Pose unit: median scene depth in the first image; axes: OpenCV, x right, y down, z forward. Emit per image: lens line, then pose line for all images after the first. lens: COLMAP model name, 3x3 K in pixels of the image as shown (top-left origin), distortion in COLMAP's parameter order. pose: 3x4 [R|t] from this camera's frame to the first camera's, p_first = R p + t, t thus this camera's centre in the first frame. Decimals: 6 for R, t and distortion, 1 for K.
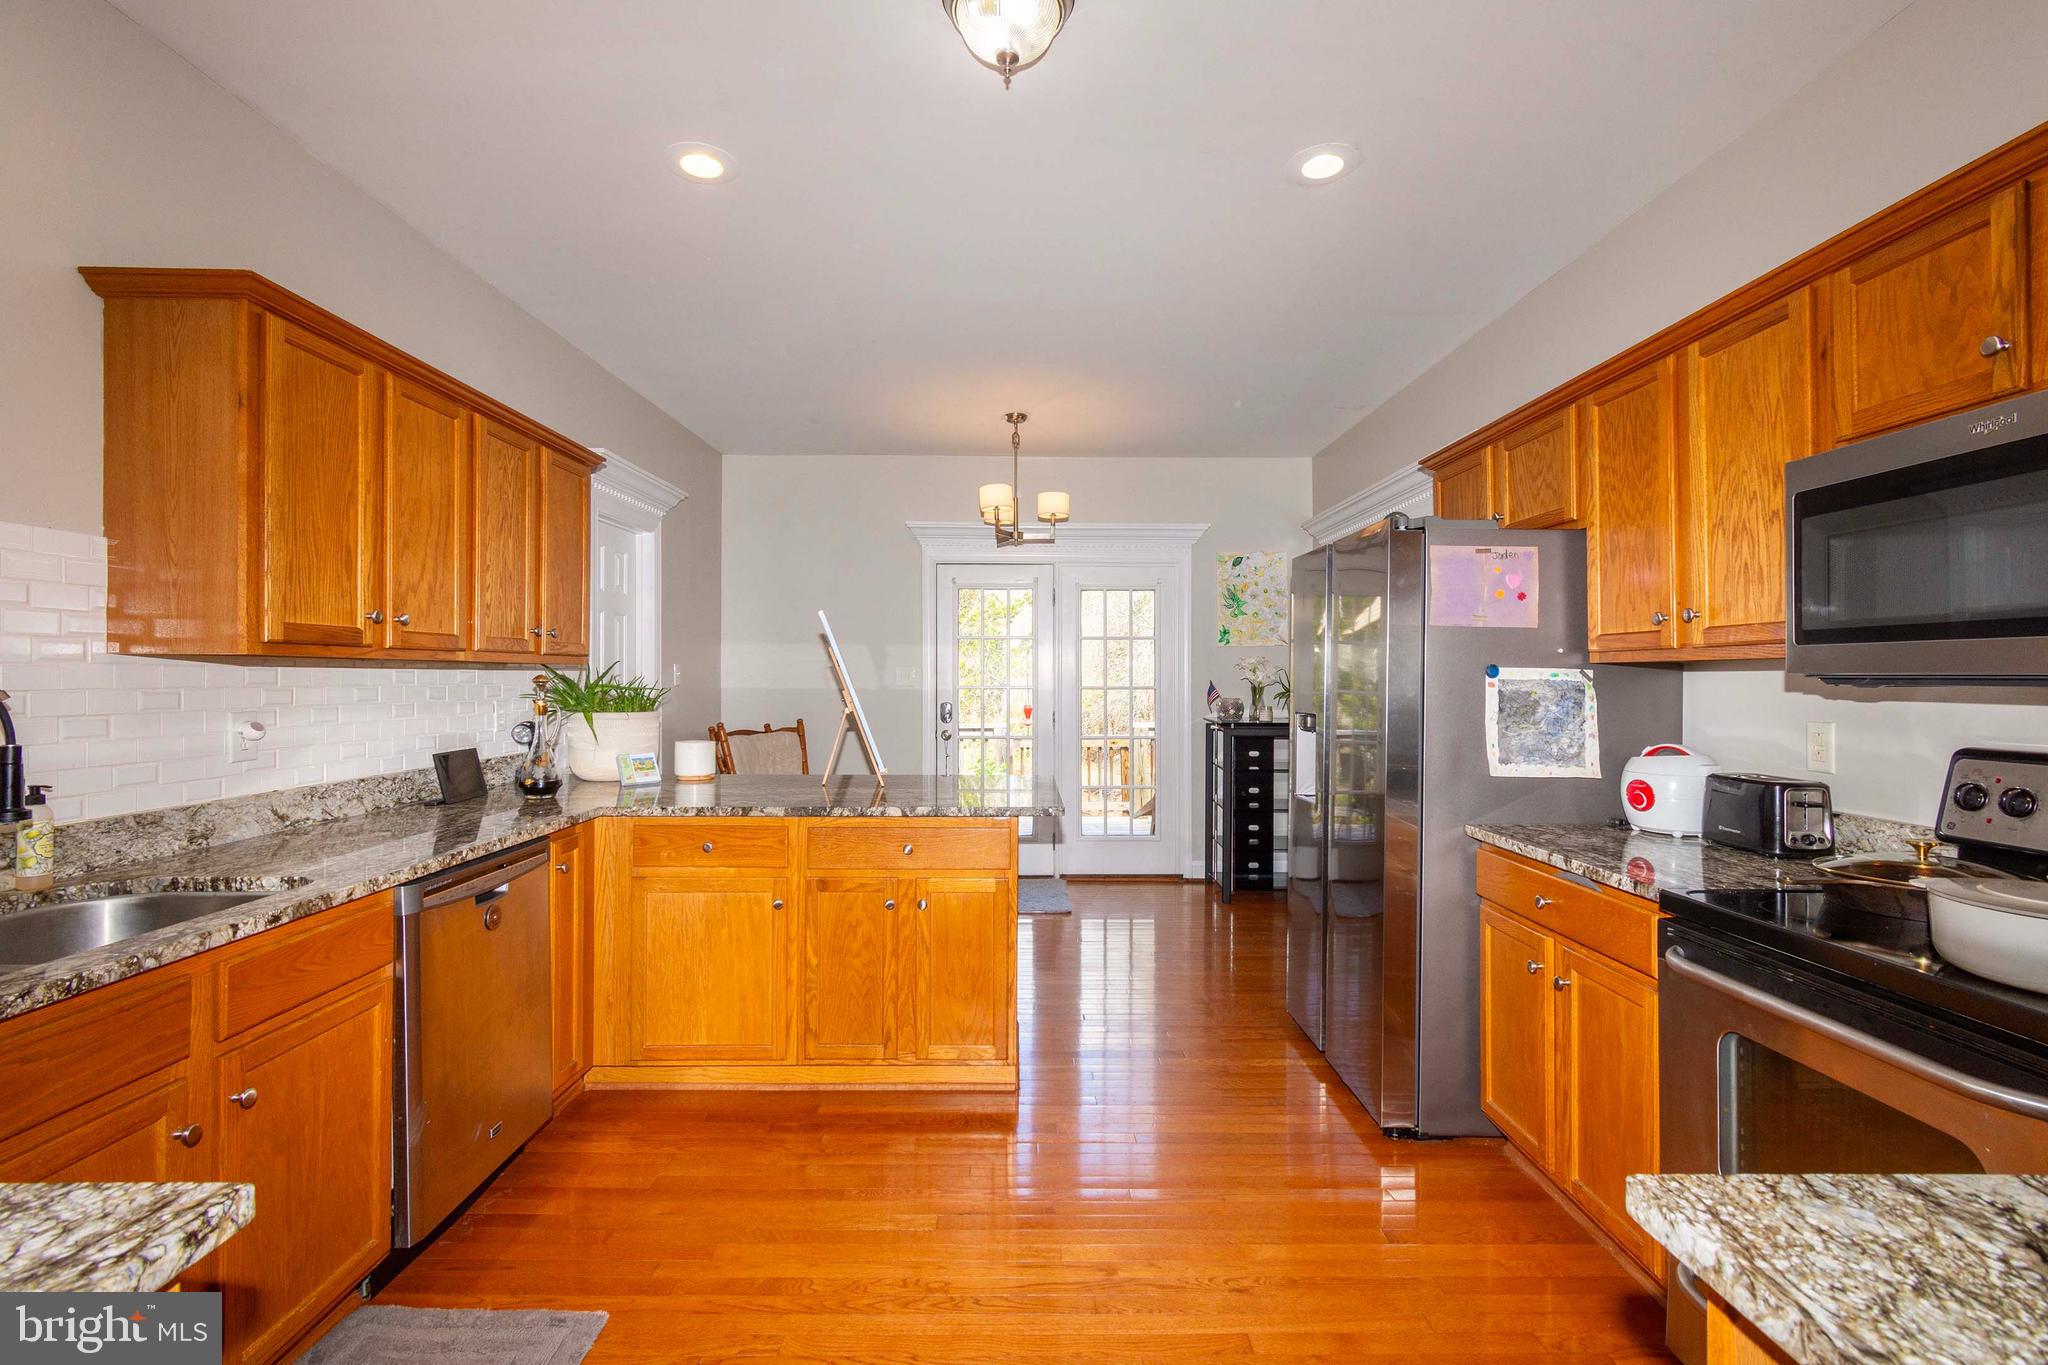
lens RADIAL K [[902.8, 0, 1023.6], [0, 902.8, 675.6], [0, 0, 1]] dist [0.000265, -0.000781]
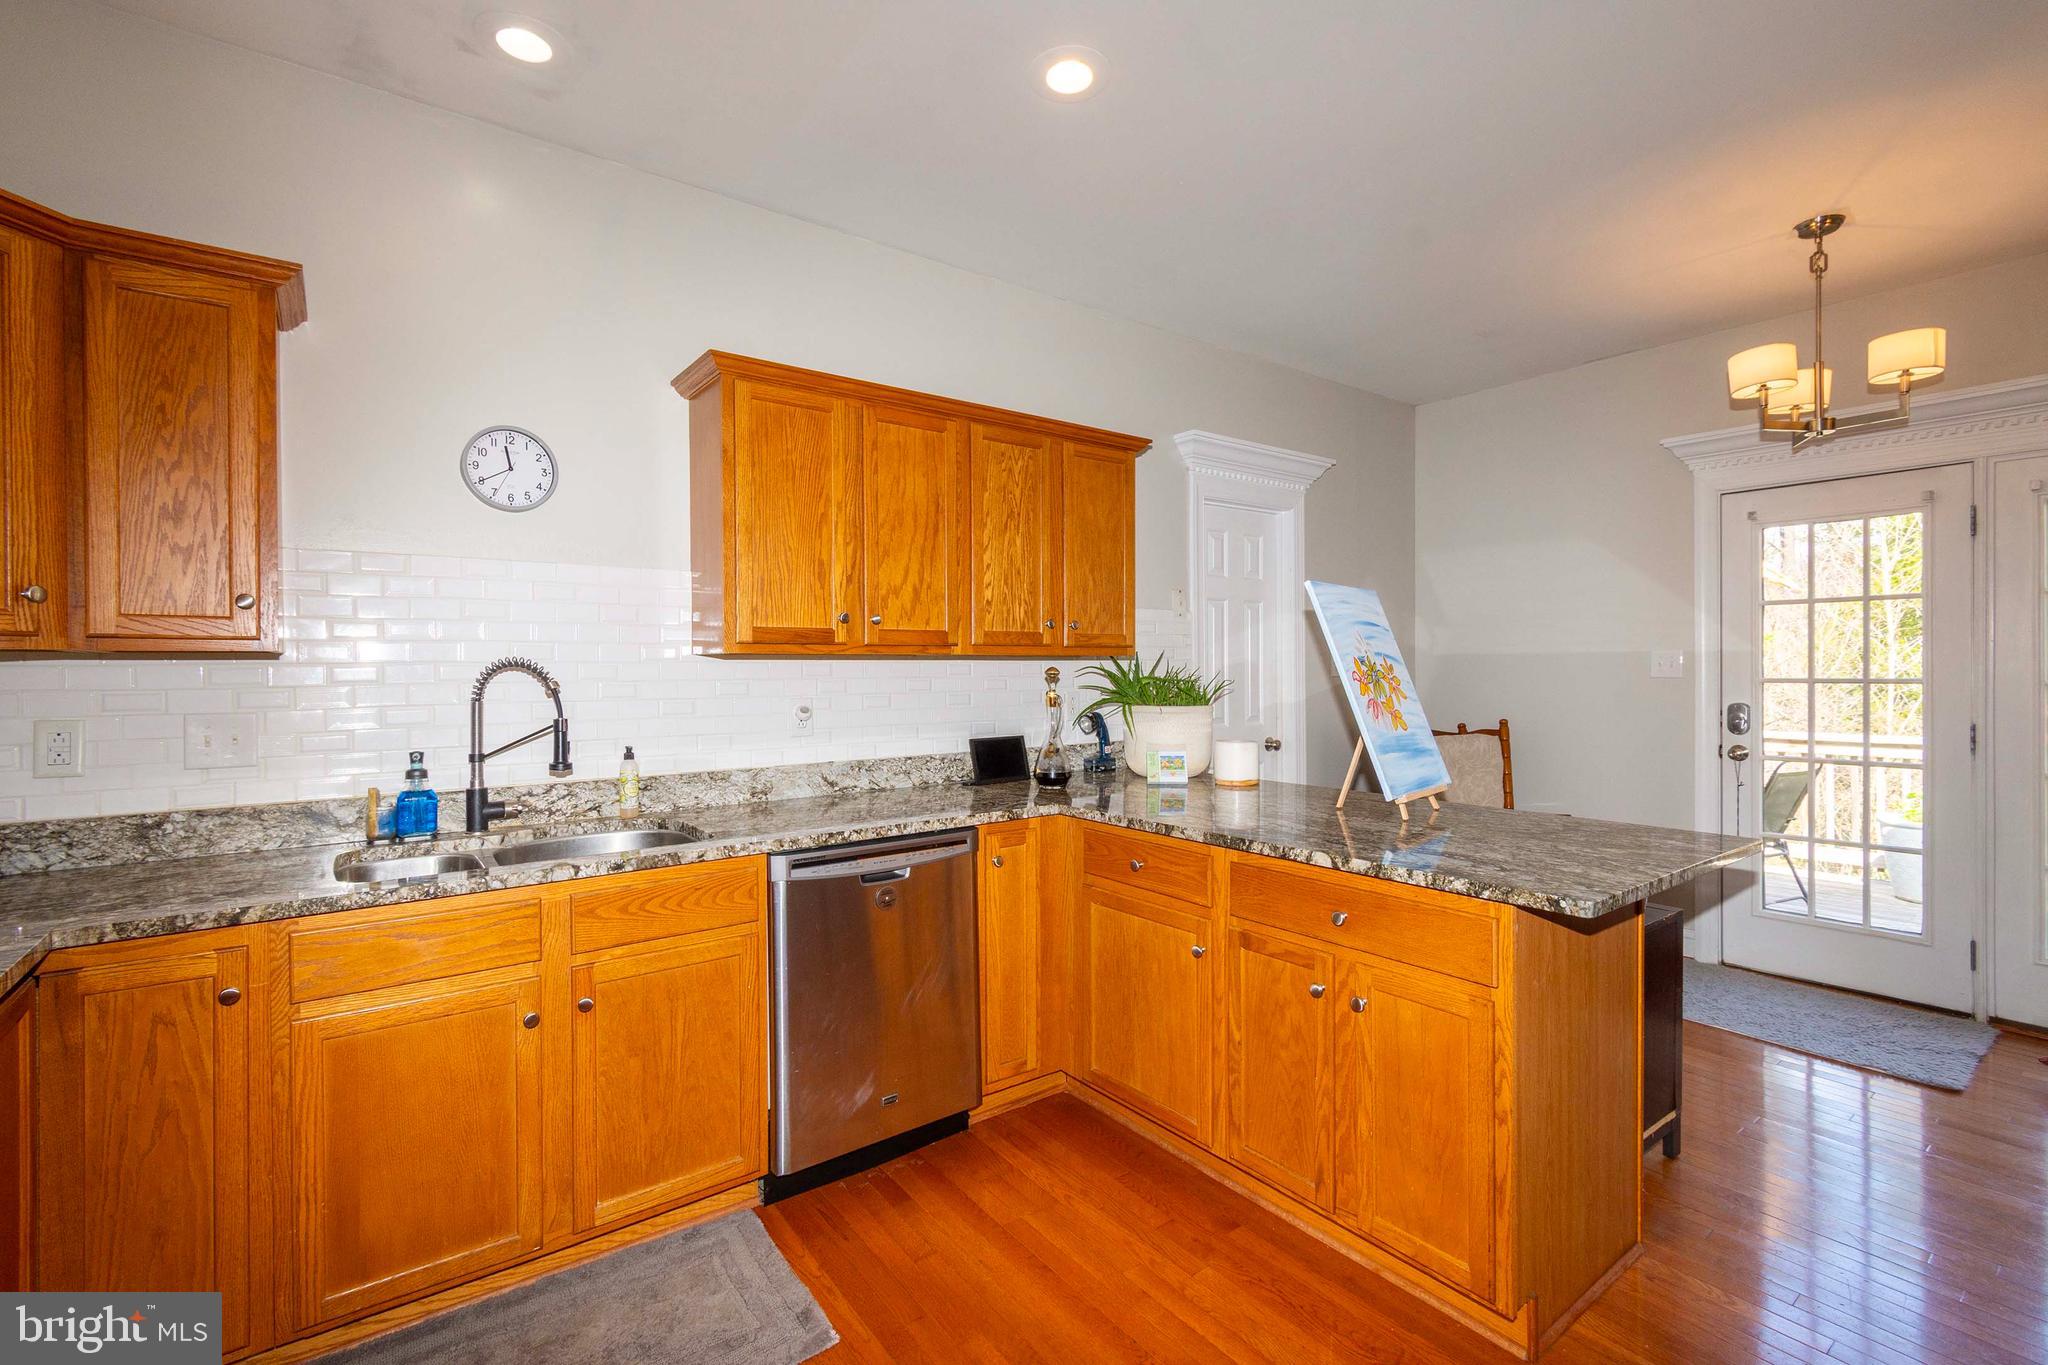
lens RADIAL K [[902.8, 0, 1023.6], [0, 902.8, 675.6], [0, 0, 1]] dist [0.000265, -0.000781]
pose [[0.594748, 0.001263, -0.803911, 0.316673], [0.008183, 0.999937, 0.007625, 0.001054], [0.803871, -0.011114, 0.594700, 0.449976]]
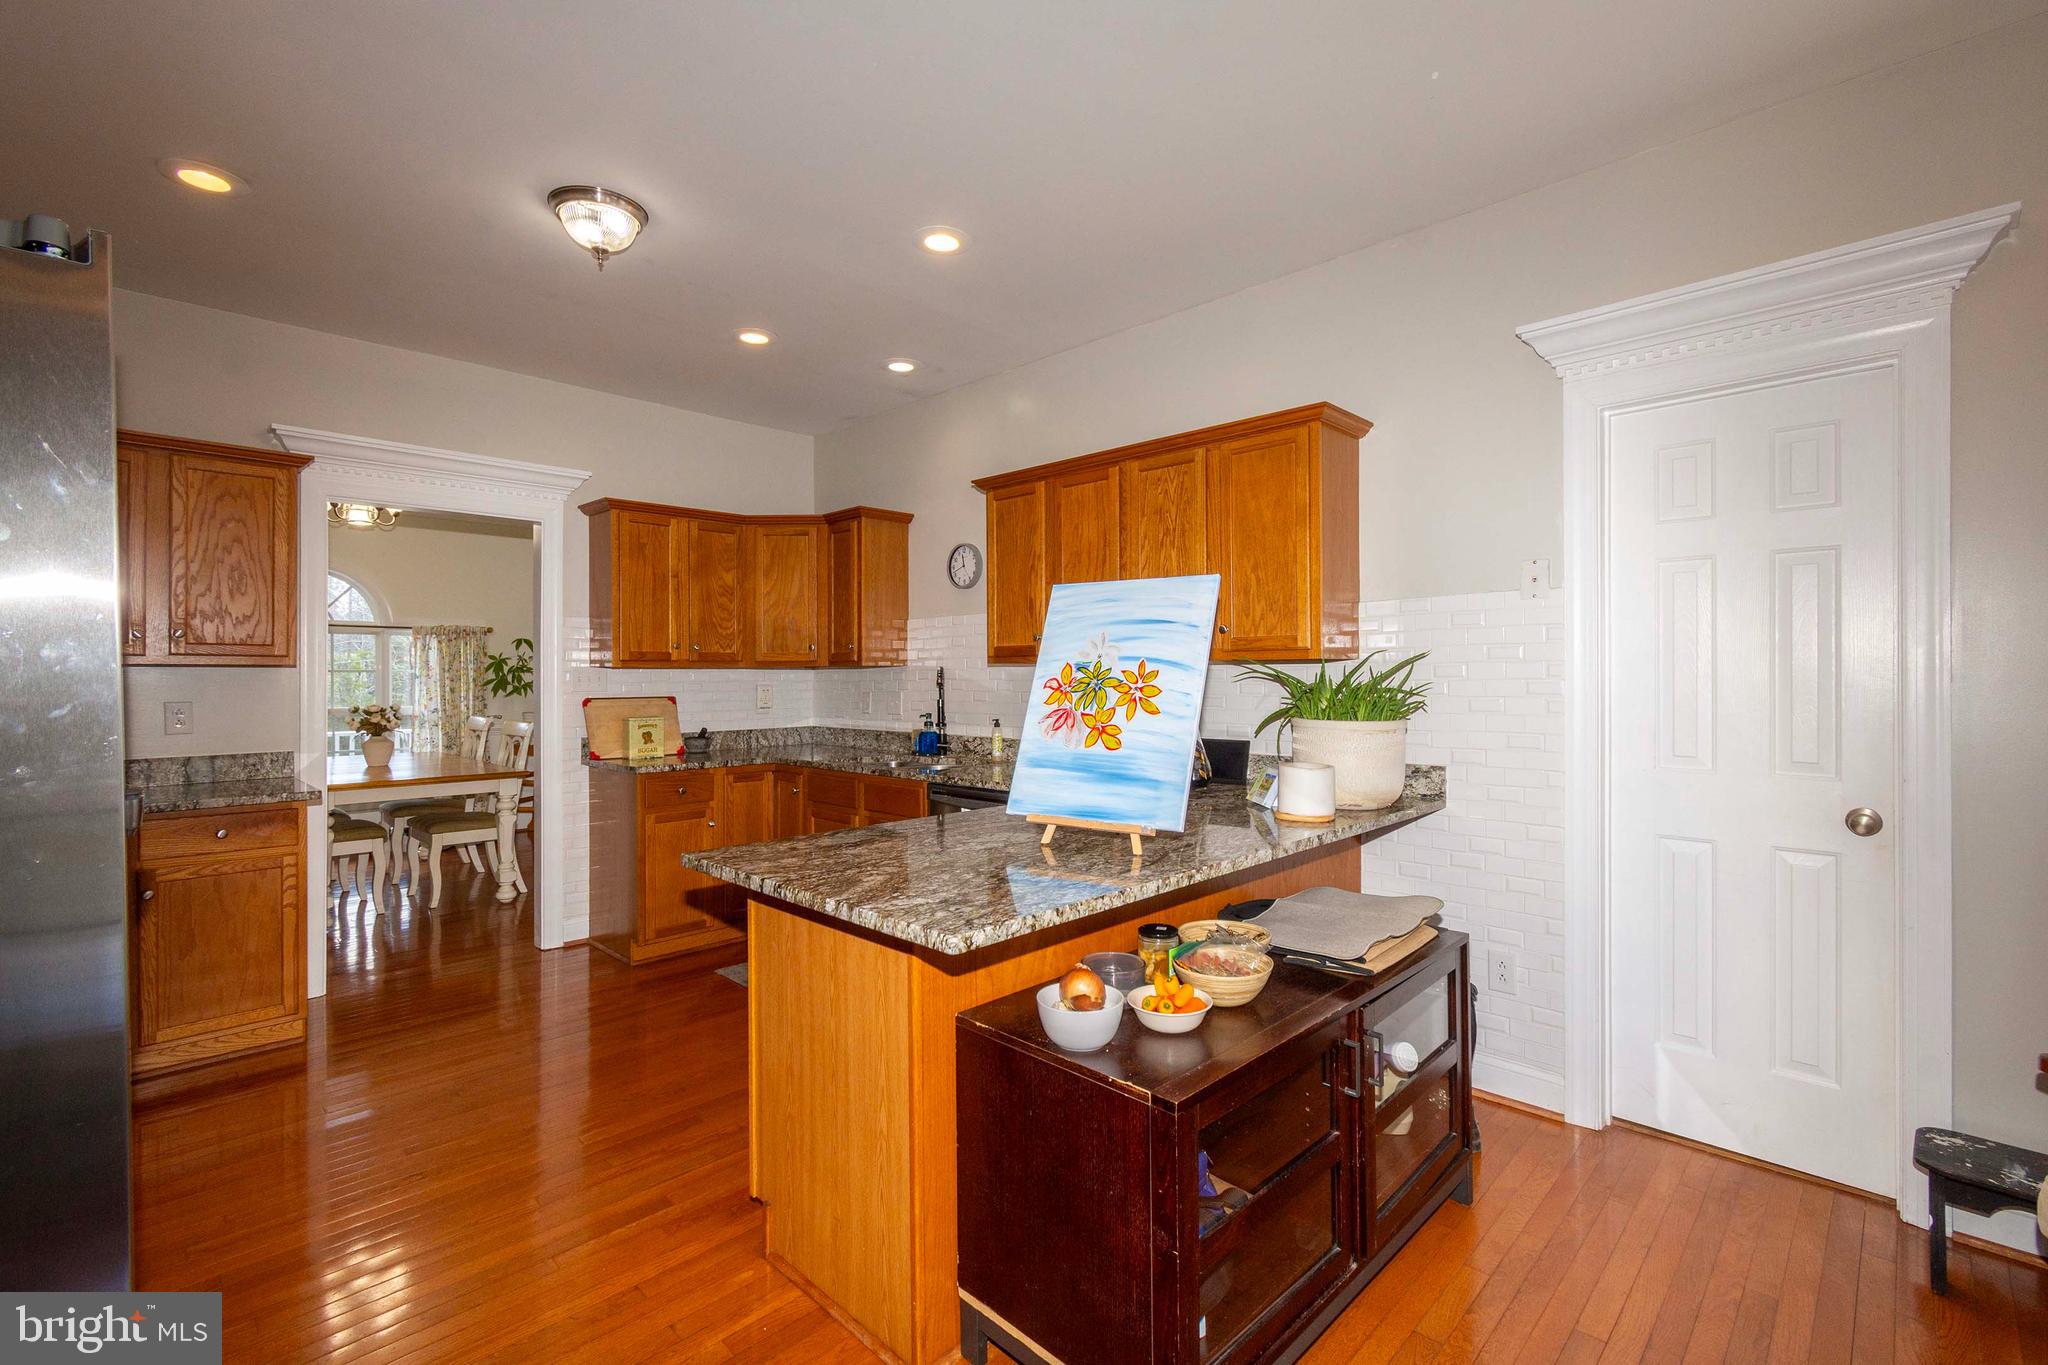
lens RADIAL K [[903.8, 0, 1026.2], [0, 903.8, 674.4], [0, 0, 1]] dist [0.002264, -0.000564]
pose [[-0.702652, -0.000389, -0.711534, 0.417135], [0.002898, 0.999990, -0.003409, 0.005987], [0.711528, -0.004458, -0.702643, 1.936811]]
